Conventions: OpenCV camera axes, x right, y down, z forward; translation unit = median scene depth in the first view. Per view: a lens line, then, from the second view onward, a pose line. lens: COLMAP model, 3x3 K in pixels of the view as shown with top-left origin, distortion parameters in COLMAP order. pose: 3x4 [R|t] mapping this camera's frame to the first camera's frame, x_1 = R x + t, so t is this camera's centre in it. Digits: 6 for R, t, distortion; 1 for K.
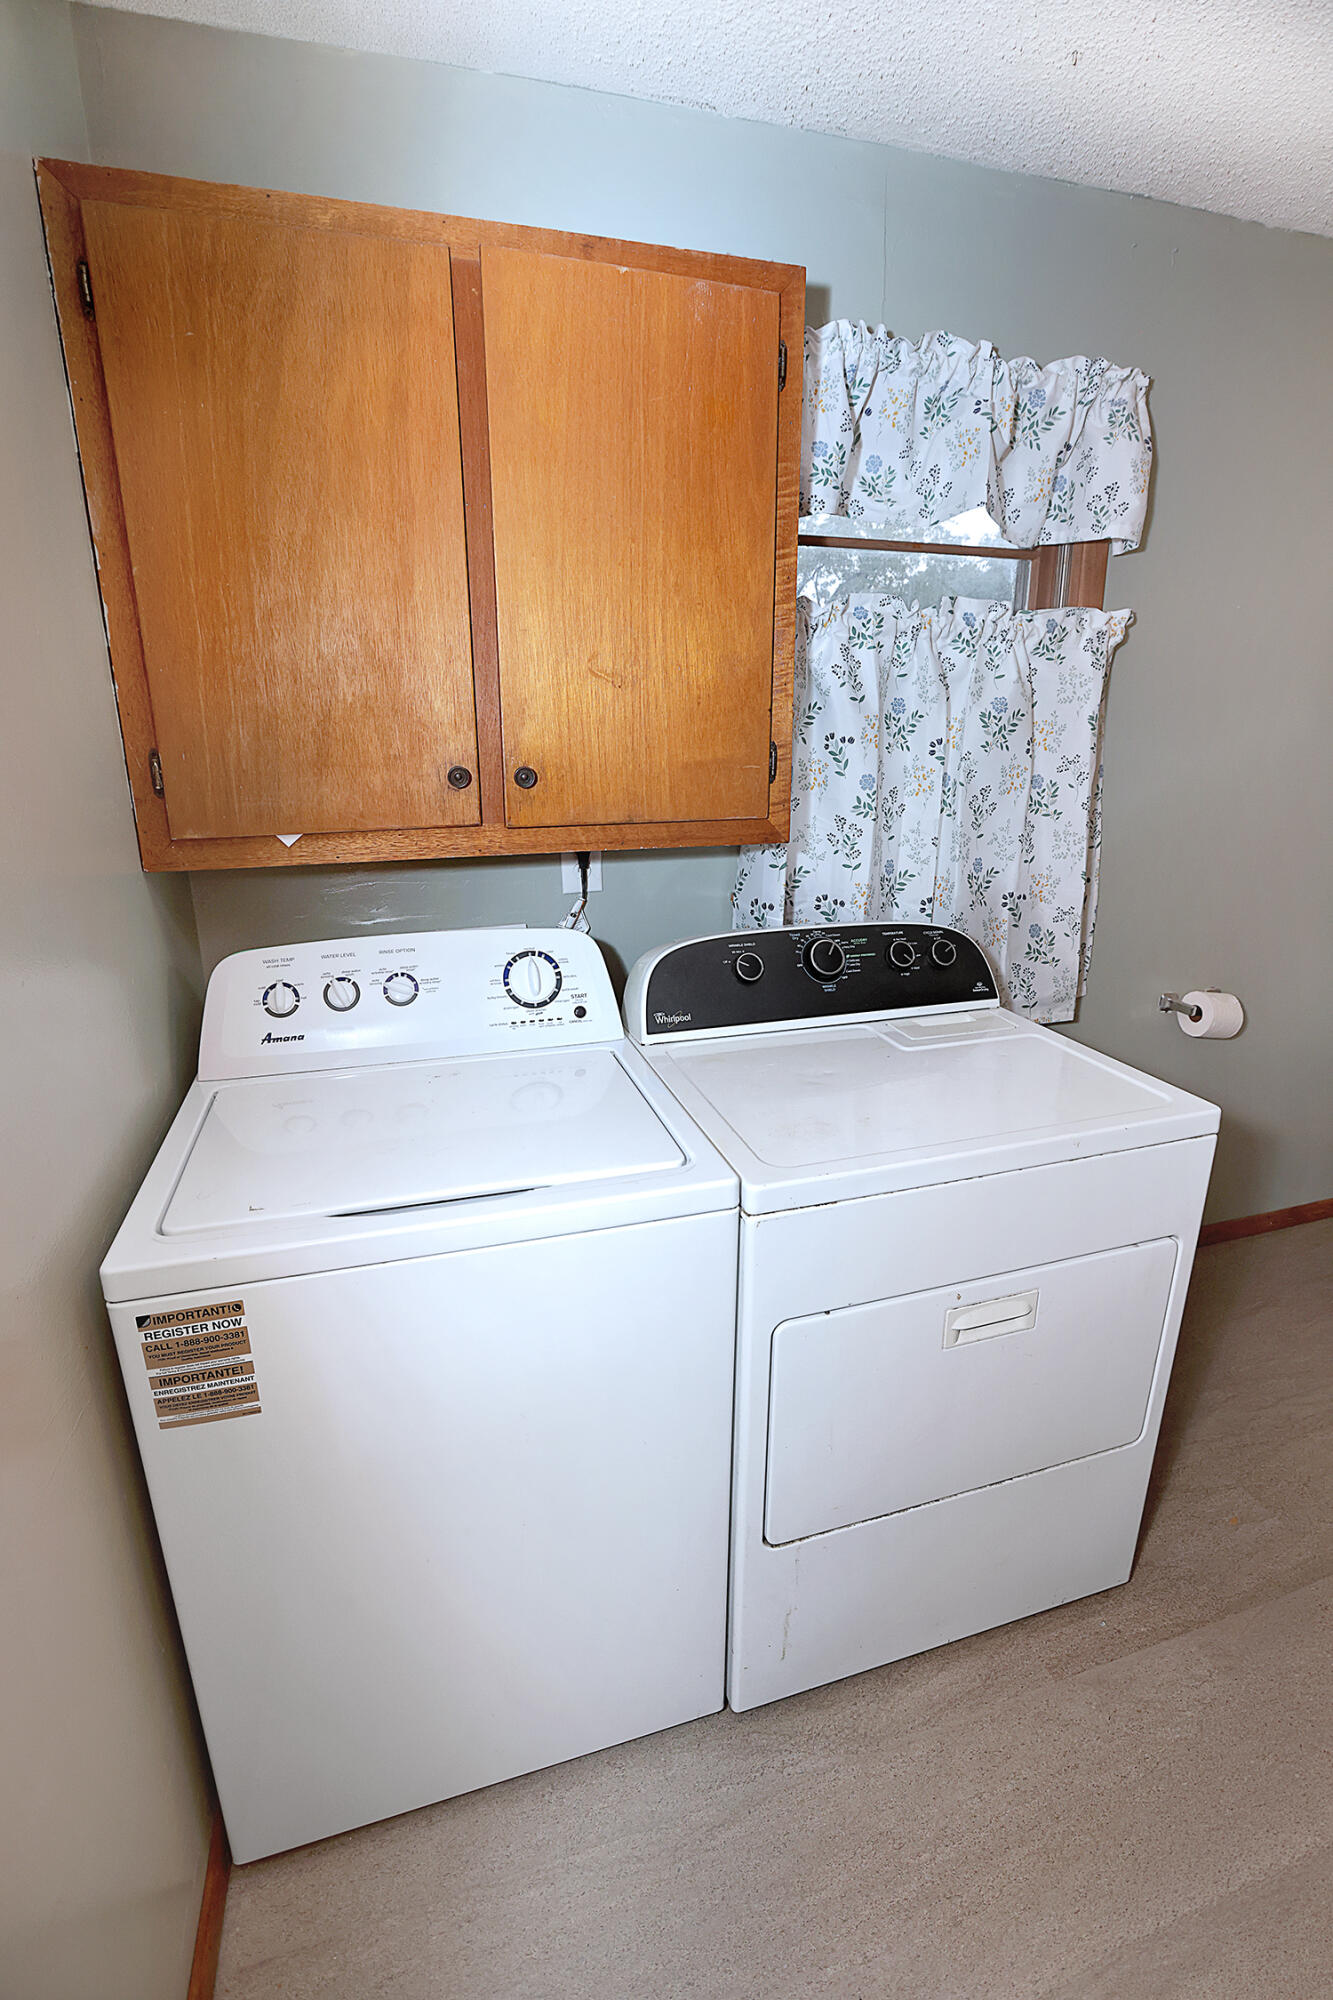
lens RADIAL K [[903.2, 0, 666.5], [0, 903.2, 1000.0], [0, 0, 1]] dist [-0.049415, 0.016961]
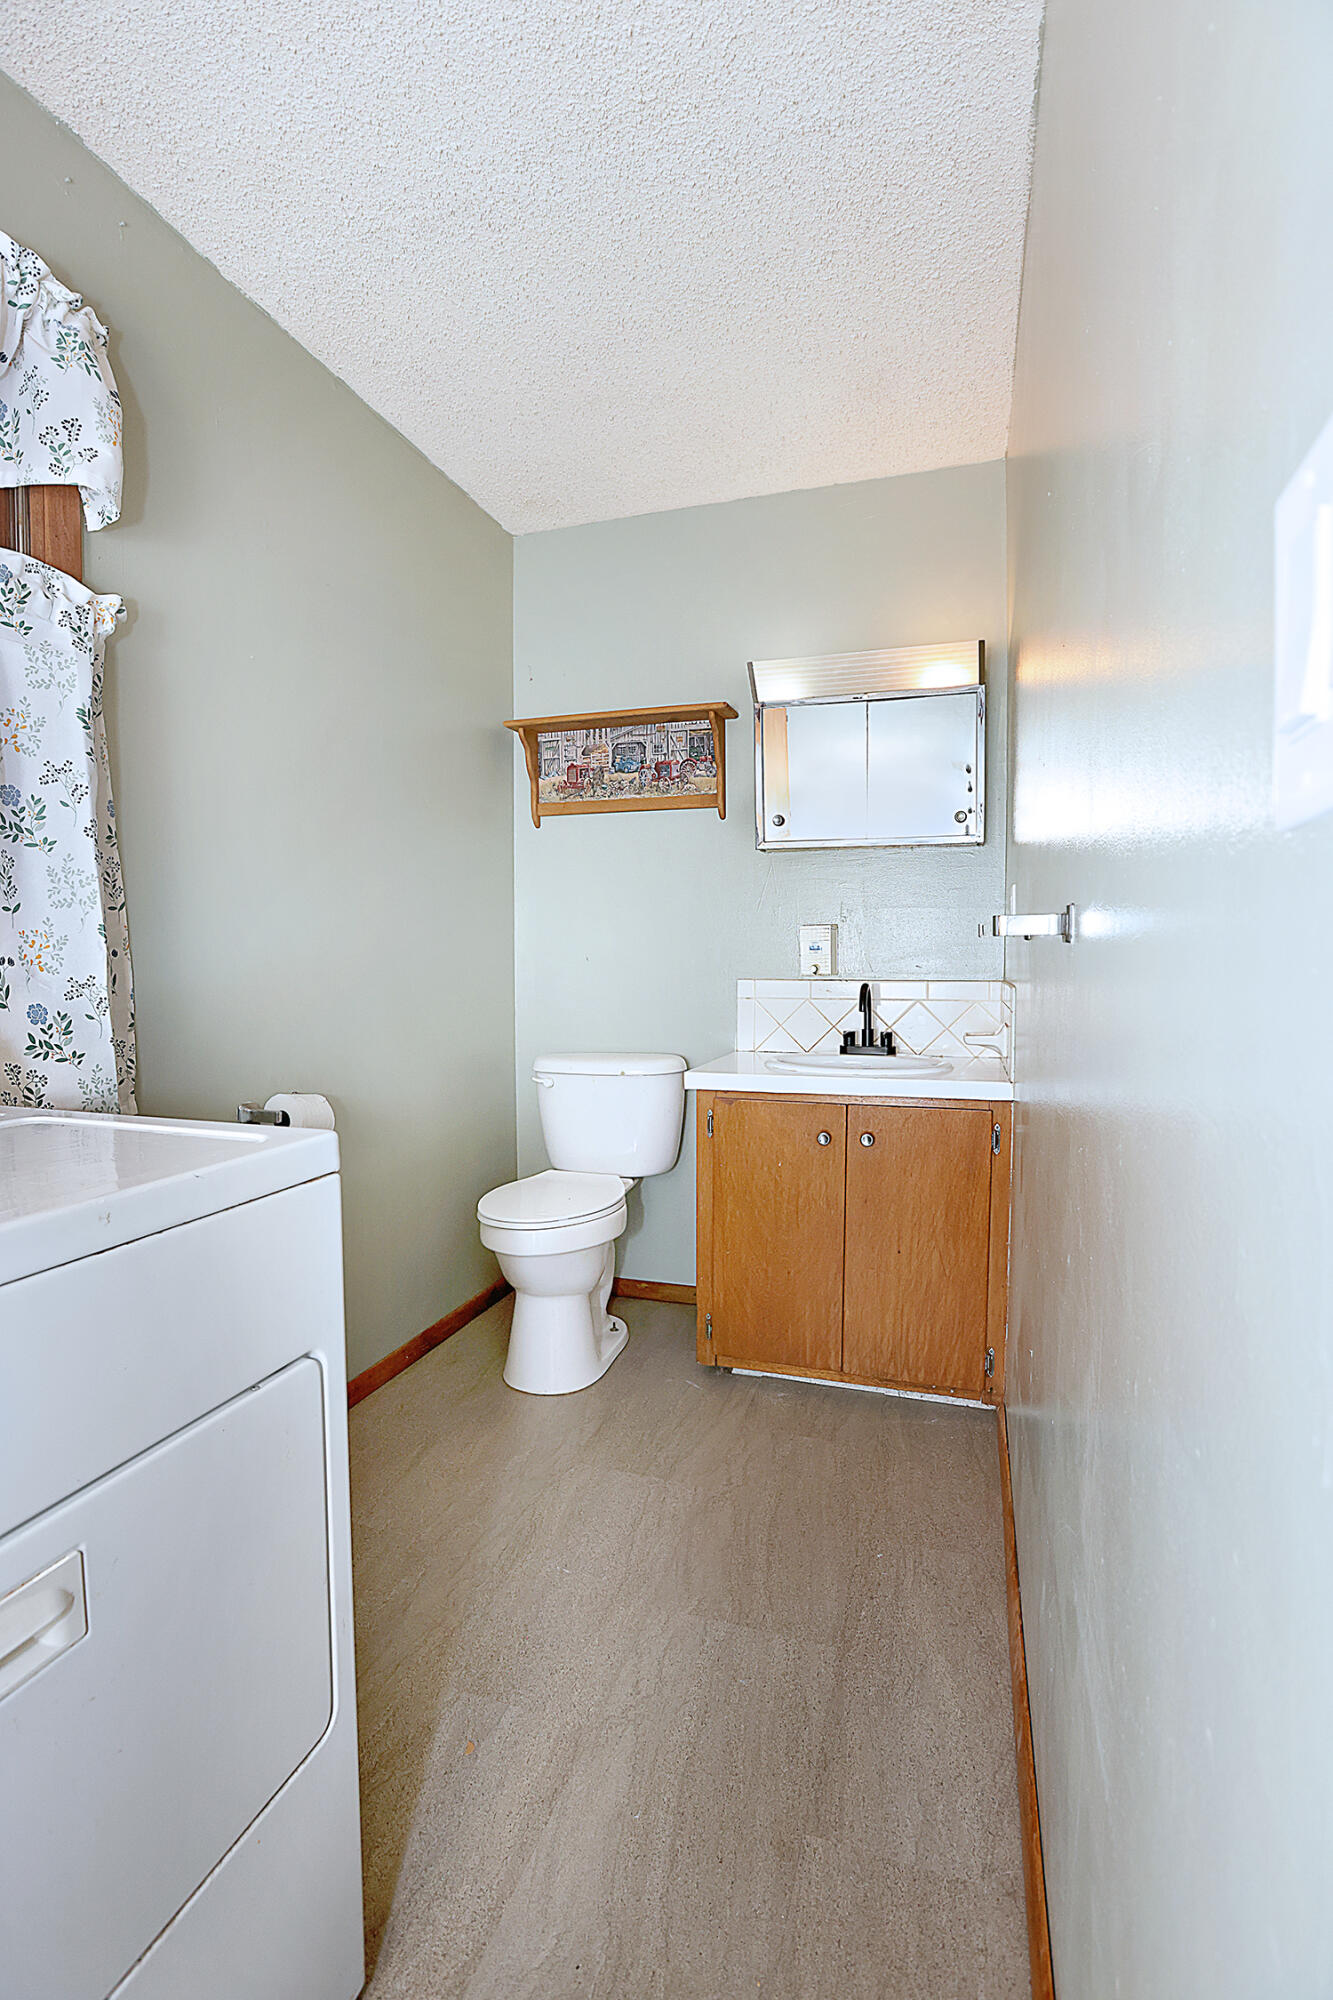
lens RADIAL K [[903.2, 0, 666.5], [0, 903.2, 1000.0], [0, 0, 1]] dist [-0.049415, 0.016961]
pose [[0.573180, -0.029052, 0.818914, 0.148427], [0.234000, 0.963560, -0.129599, 0.117433], [-0.785308, 0.265910, 0.559092, 0.273416]]
